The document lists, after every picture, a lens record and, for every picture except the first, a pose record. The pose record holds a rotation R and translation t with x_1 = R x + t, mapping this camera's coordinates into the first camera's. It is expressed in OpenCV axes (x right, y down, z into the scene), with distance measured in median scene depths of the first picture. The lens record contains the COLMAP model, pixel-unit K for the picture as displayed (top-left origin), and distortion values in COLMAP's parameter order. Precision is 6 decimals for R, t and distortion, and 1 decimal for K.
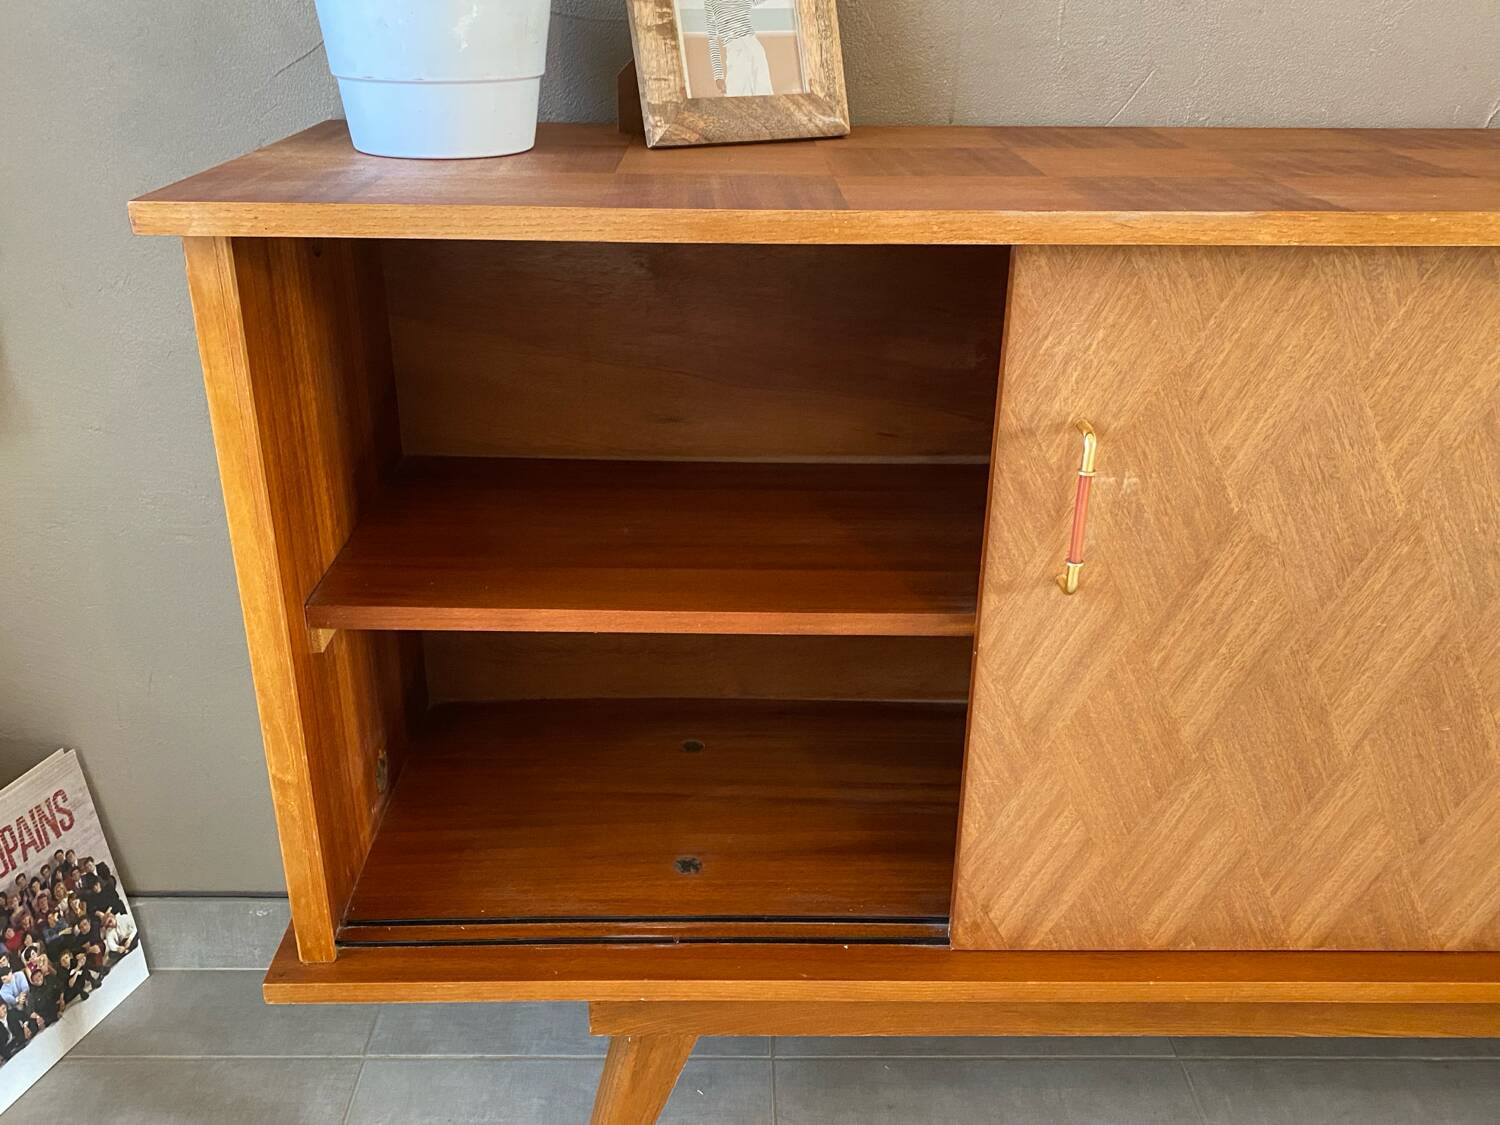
lens RADIAL K [[1333.0, 0, 748.0], [0, 1333.0, 614.7], [0, 0, 1]] dist [0.062860, -0.093269]
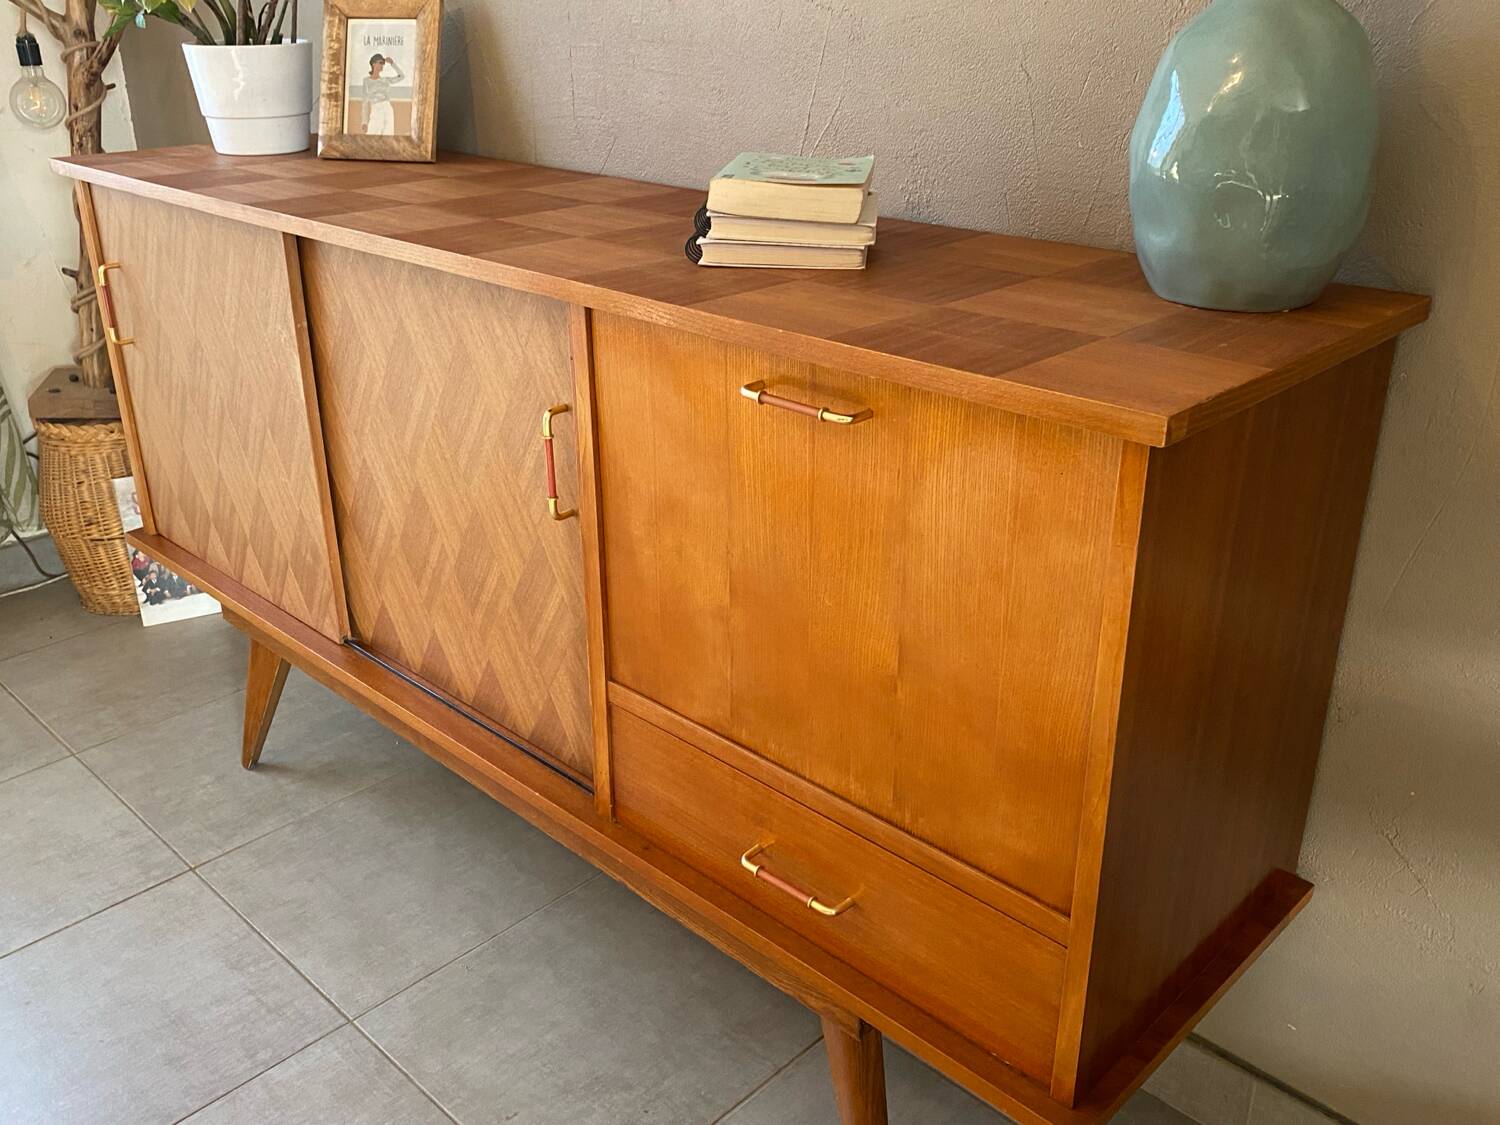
lens RADIAL K [[1333.0, 0, 733.1], [0, 1333.0, 538.2], [0, 0, 1]] dist [0.062860, -0.093269]
pose [[0.706086, 0.256490, -0.660042, 1.194978], [-0.275098, 0.958240, 0.078080, -0.105531], [0.652505, 0.126445, 0.747160, 0.038917]]
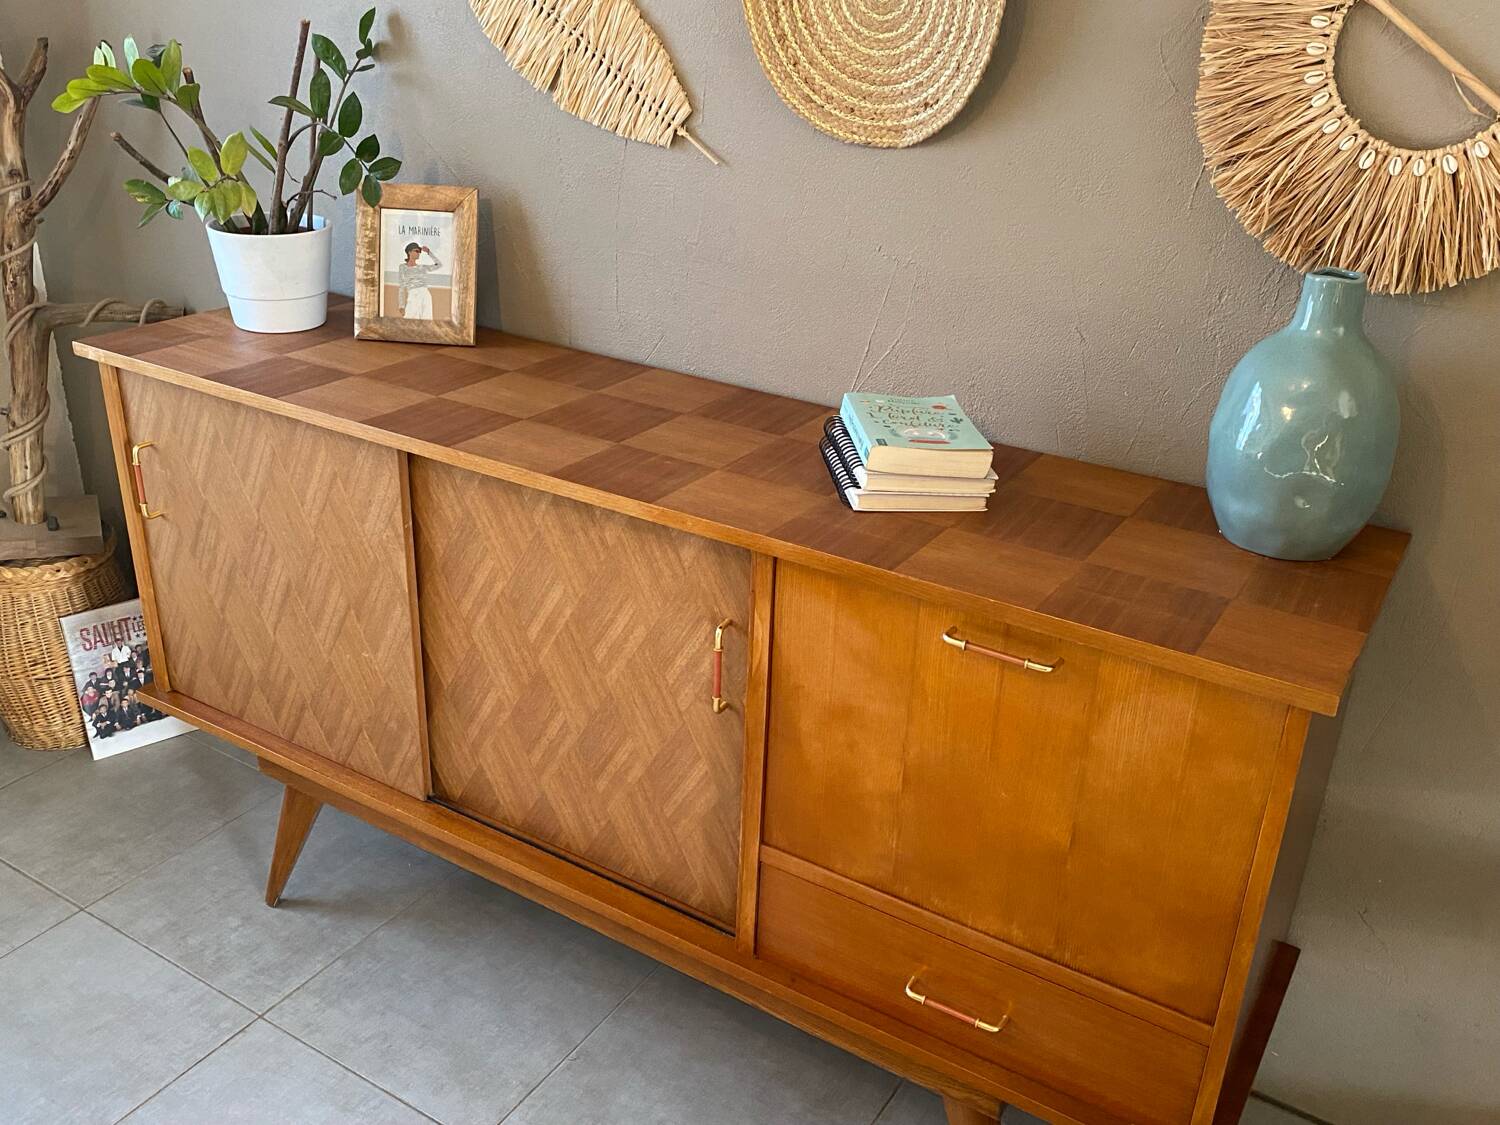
lens RADIAL K [[1333.0, 0, 752.0], [0, 1333.0, 569.2], [0, 0, 1]] dist [0.062860, -0.093269]
pose [[0.846439, 0.238216, -0.476229, 1.009285], [-0.242046, 0.968740, 0.054369, -0.191323], [0.474294, 0.069249, 0.877639, -0.293953]]
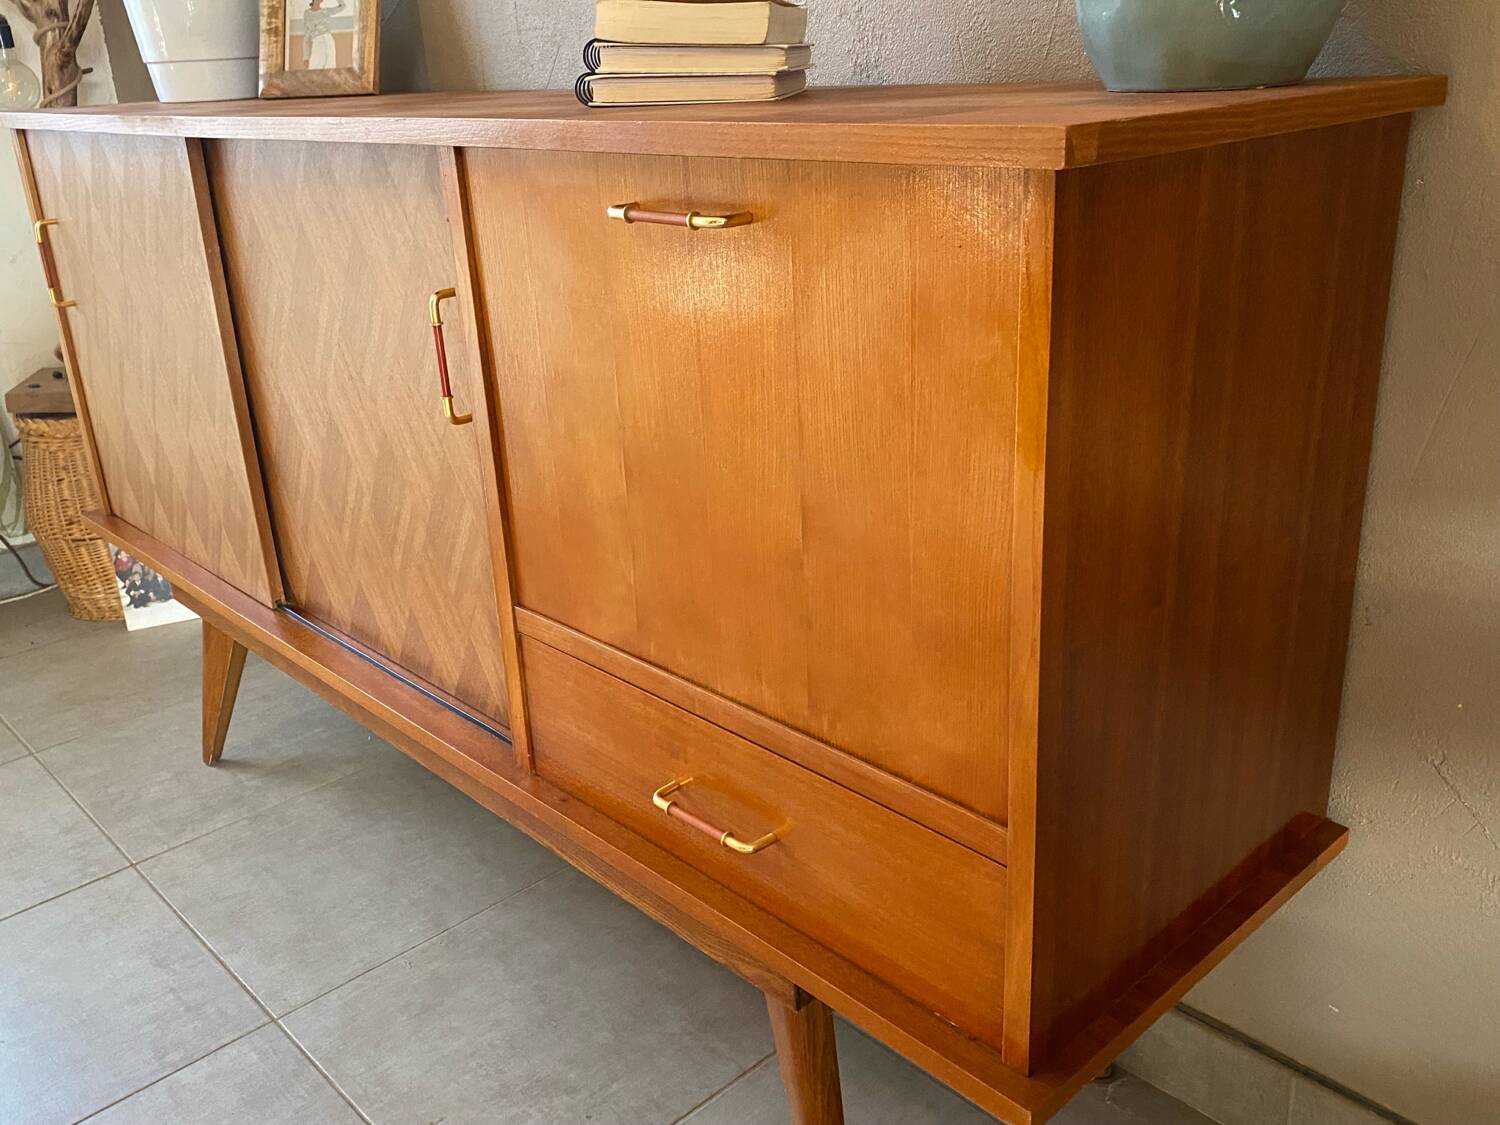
lens RADIAL K [[1333.0, 0, 739.7], [0, 1333.0, 546.1], [0, 0, 1]] dist [0.062860, -0.093269]
pose [[0.670768, 0.213313, -0.710329, 1.206691], [-0.251534, 0.966413, 0.052691, -0.026546], [0.697711, 0.143328, 0.701895, 0.208025]]
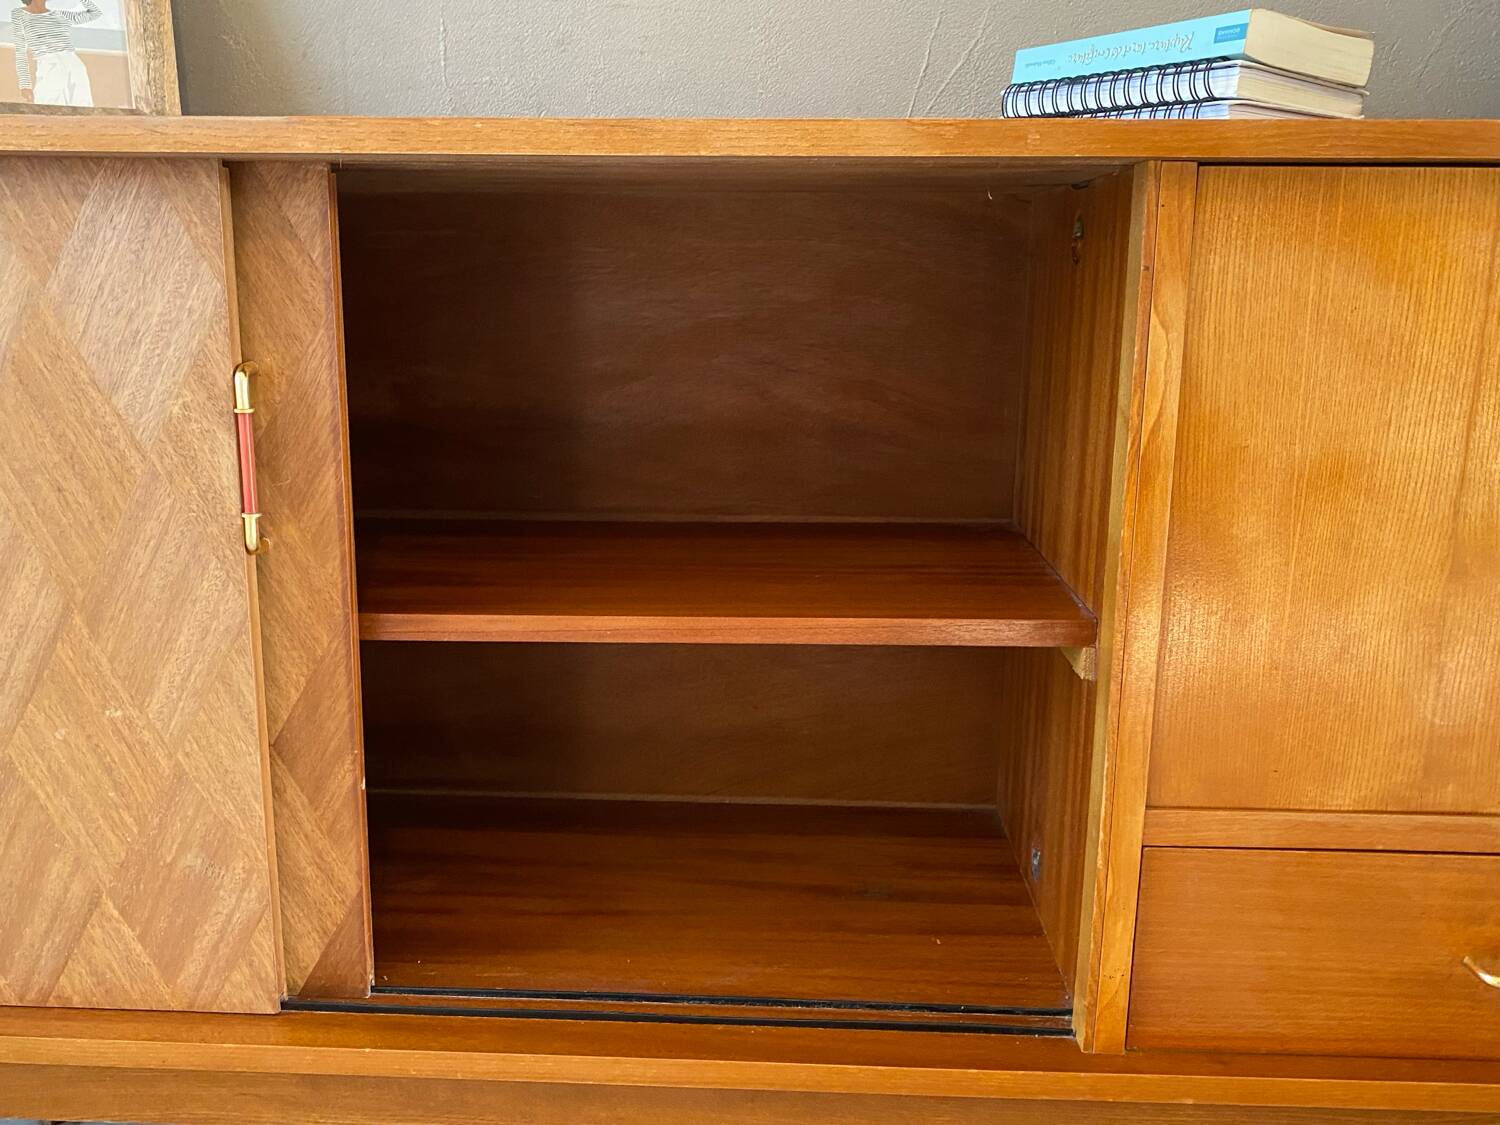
lens RADIAL K [[1333.0, 0, 724.2], [0, 1333.0, 563.7], [0, 0, 1]] dist [0.062860, -0.093269]
pose [[0.998508, 0.002611, -0.054537, 0.398481], [-0.013530, 0.979537, -0.200809, 0.099889], [0.052897, 0.201248, 0.978111, 0.090464]]
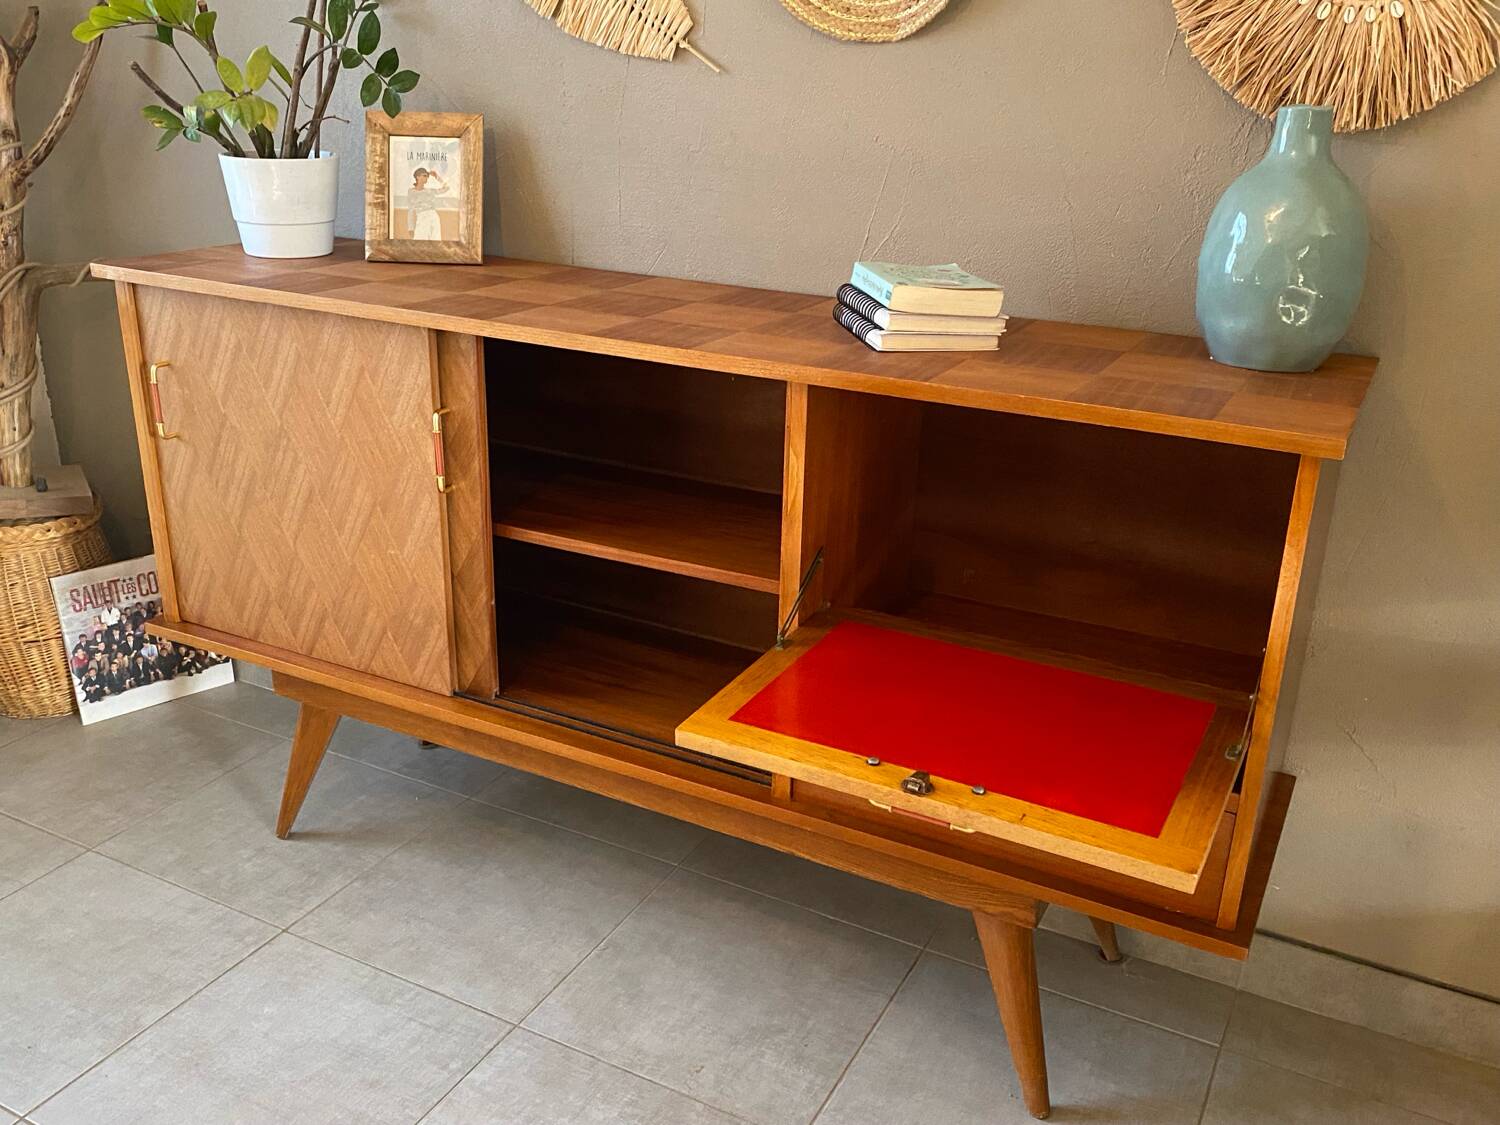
lens RADIAL K [[1333.0, 0, 757.7], [0, 1333.0, 568.7], [0, 0, 1]] dist [0.062860, -0.093269]
pose [[0.885205, 0.176038, -0.430607, 0.995811], [-0.204803, 0.978579, -0.020958, 0.019083], [0.417694, 0.106742, 0.902296, -0.377020]]
